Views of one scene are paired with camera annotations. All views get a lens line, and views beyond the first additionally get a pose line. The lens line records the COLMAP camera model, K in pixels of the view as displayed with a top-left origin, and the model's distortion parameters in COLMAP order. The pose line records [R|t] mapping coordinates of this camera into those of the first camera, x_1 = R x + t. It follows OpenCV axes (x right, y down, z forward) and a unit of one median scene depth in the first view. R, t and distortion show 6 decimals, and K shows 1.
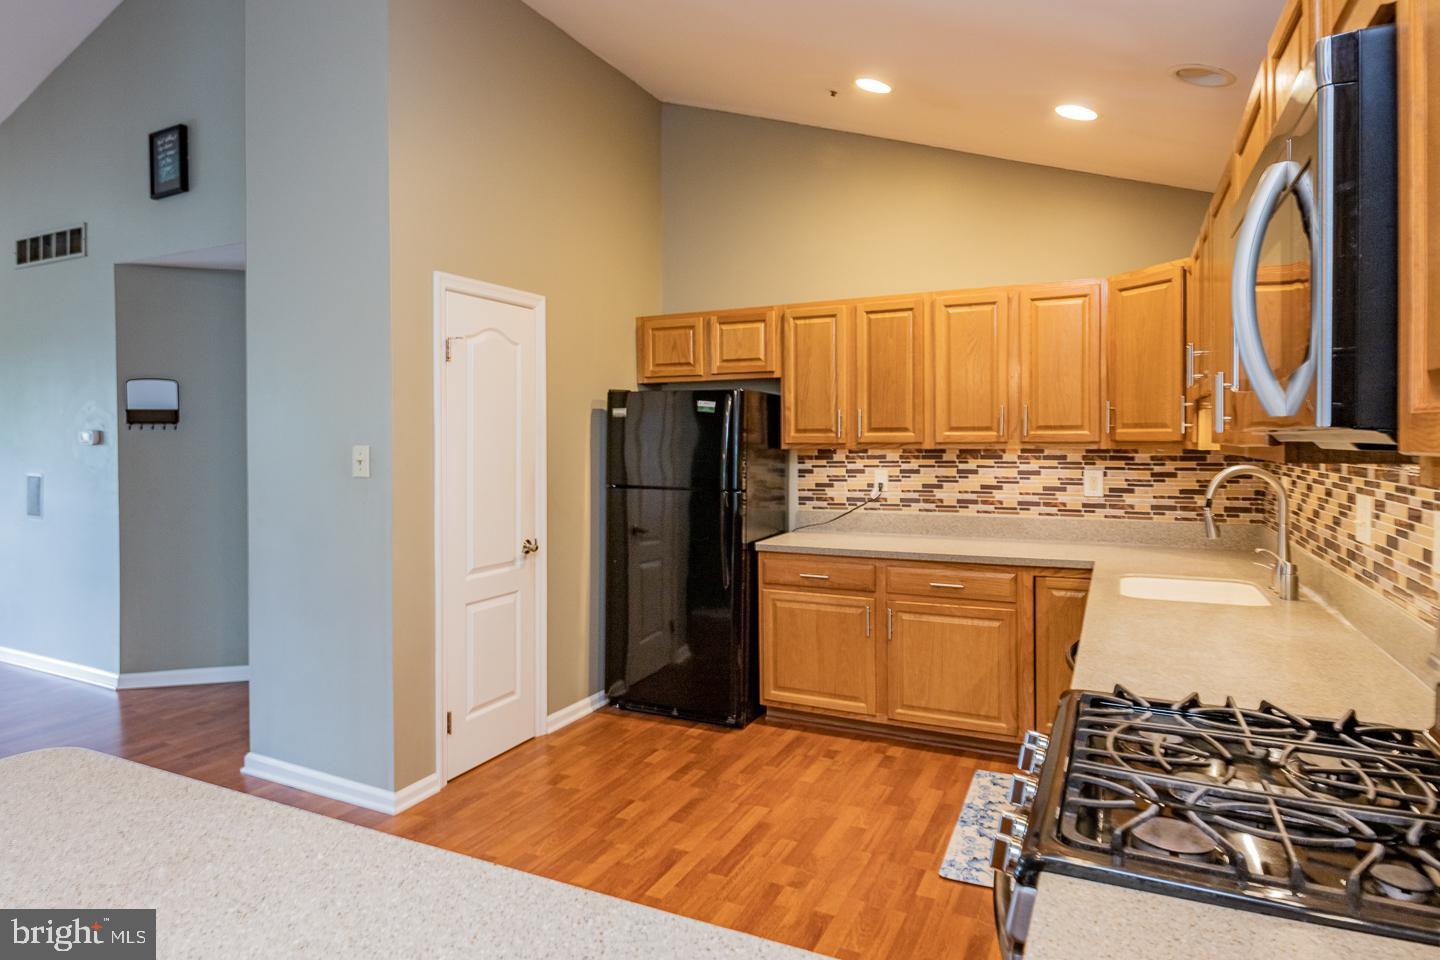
lens RADIAL K [[868.9, 0, 654.3], [0, 868.9, 440.0], [0, 0, 1]] dist [-0.023539, -0.004257]
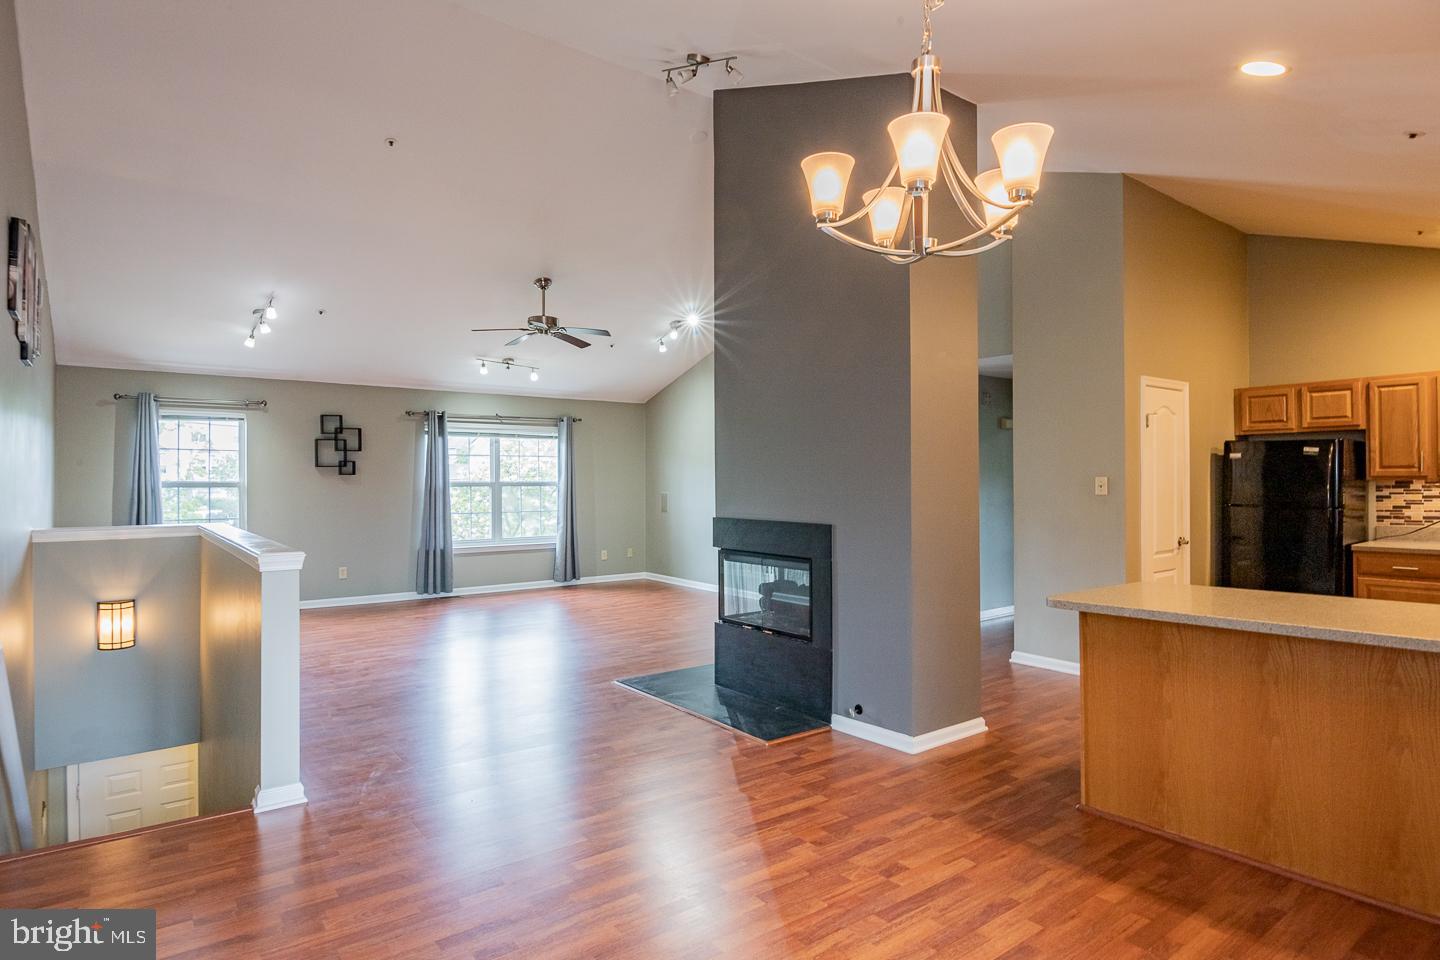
lens RADIAL K [[807.3, 0, 692.1], [0, 807.3, 479.5], [0, 0, 1]] dist [-0.000666, -0.008826]
pose [[0.910887, -0.002682, -0.412647, -0.314090], [0.001601, 0.999994, -0.002966, 0.011406], [0.412653, 0.002041, 0.910886, -0.636556]]
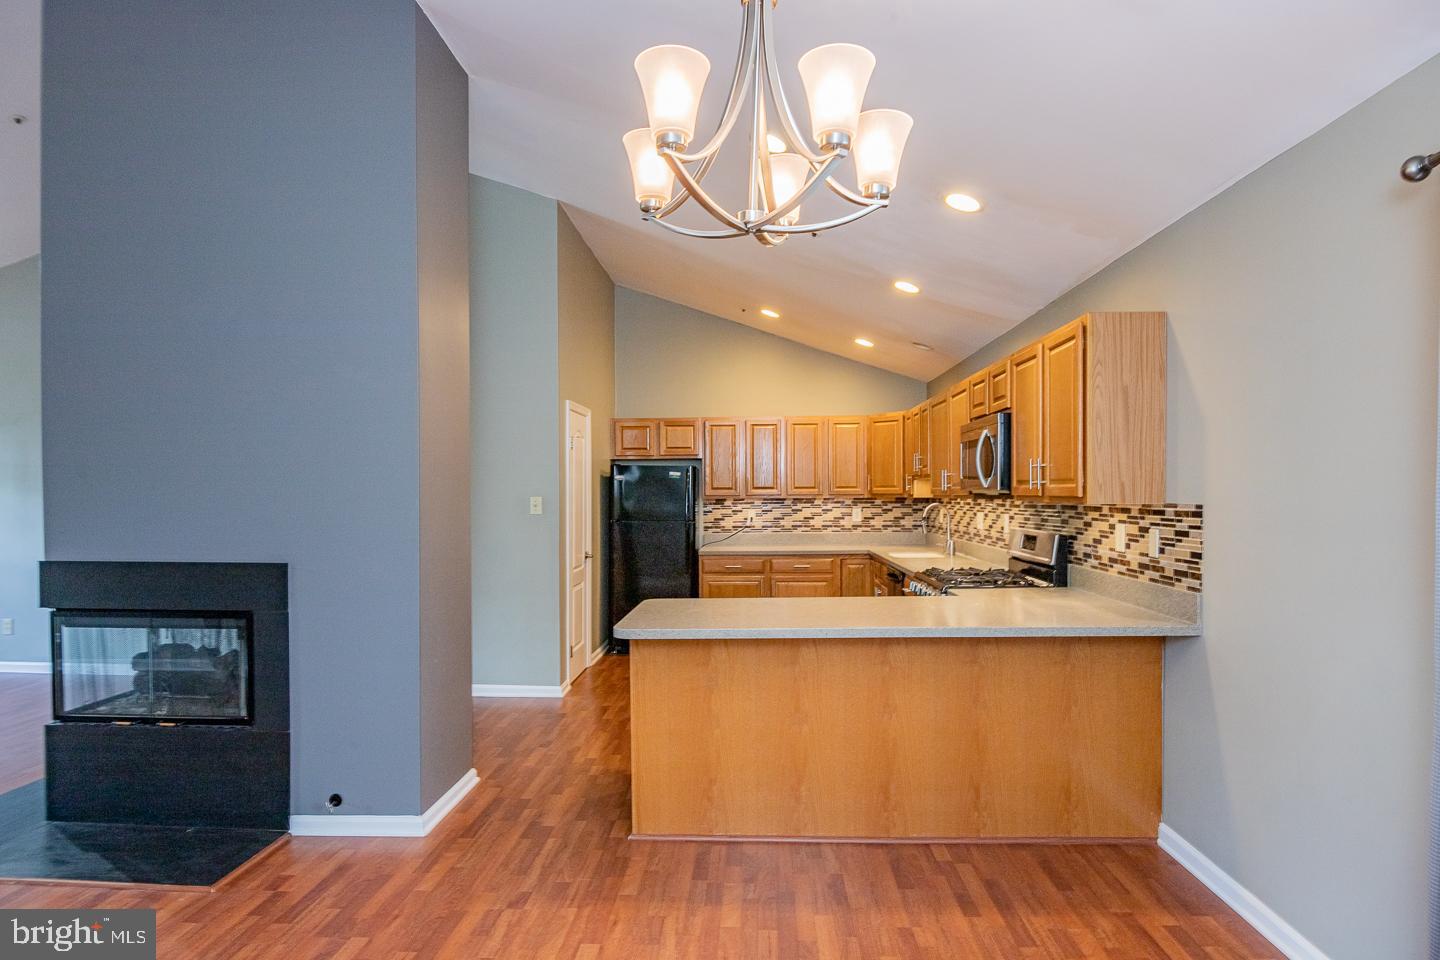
lens RADIAL K [[807.3, 0, 736.3], [0, 807.3, 493.4], [0, 0, 1]] dist [-0.000666, -0.008826]
pose [[0.892725, -0.001308, 0.450601, -0.539583], [0.002442, 0.999995, -0.001936, 0.002814], [-0.450596, 0.002829, 0.892724, -0.504514]]
